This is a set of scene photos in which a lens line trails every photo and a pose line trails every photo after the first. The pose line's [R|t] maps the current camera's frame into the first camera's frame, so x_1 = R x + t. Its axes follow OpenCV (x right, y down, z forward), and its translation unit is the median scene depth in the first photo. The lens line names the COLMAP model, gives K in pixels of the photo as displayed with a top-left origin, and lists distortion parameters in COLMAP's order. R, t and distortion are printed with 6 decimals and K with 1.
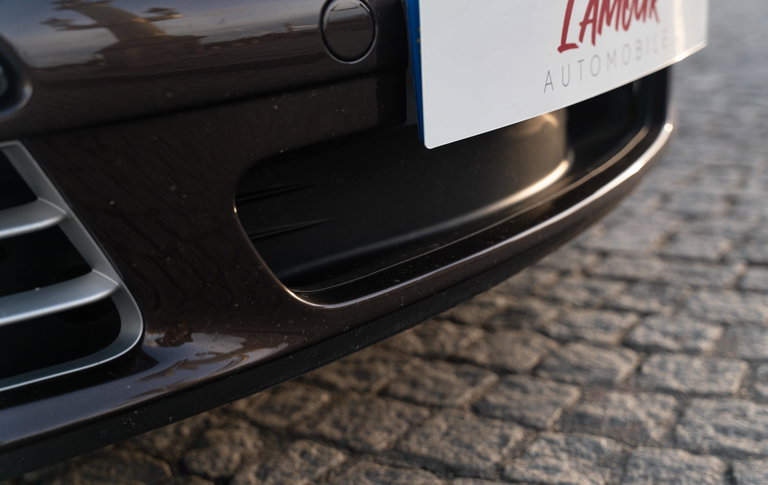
lens RADIAL K [[998.5, 0, 386.5], [0, 998.5, 236.4], [0, 0, 1]] dist [0.041380, 0.000000]
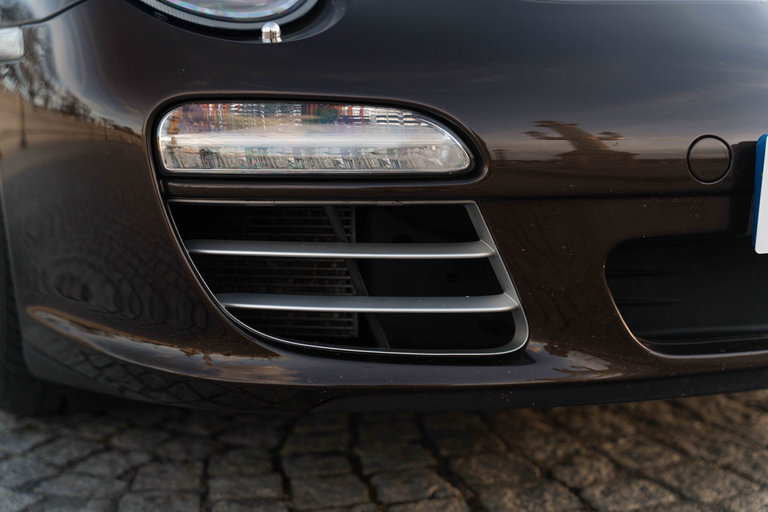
lens RADIAL K [[989.3, 0, 384.5], [0, 989.3, 256.6], [0, 0, 1]] dist [-0.020033, 0.000000]
pose [[0.878574, 0.165637, -0.447964, 0.134687], [-0.207040, 0.977311, -0.044694, 0.054124], [0.430397, 0.132013, 0.892934, -0.273313]]
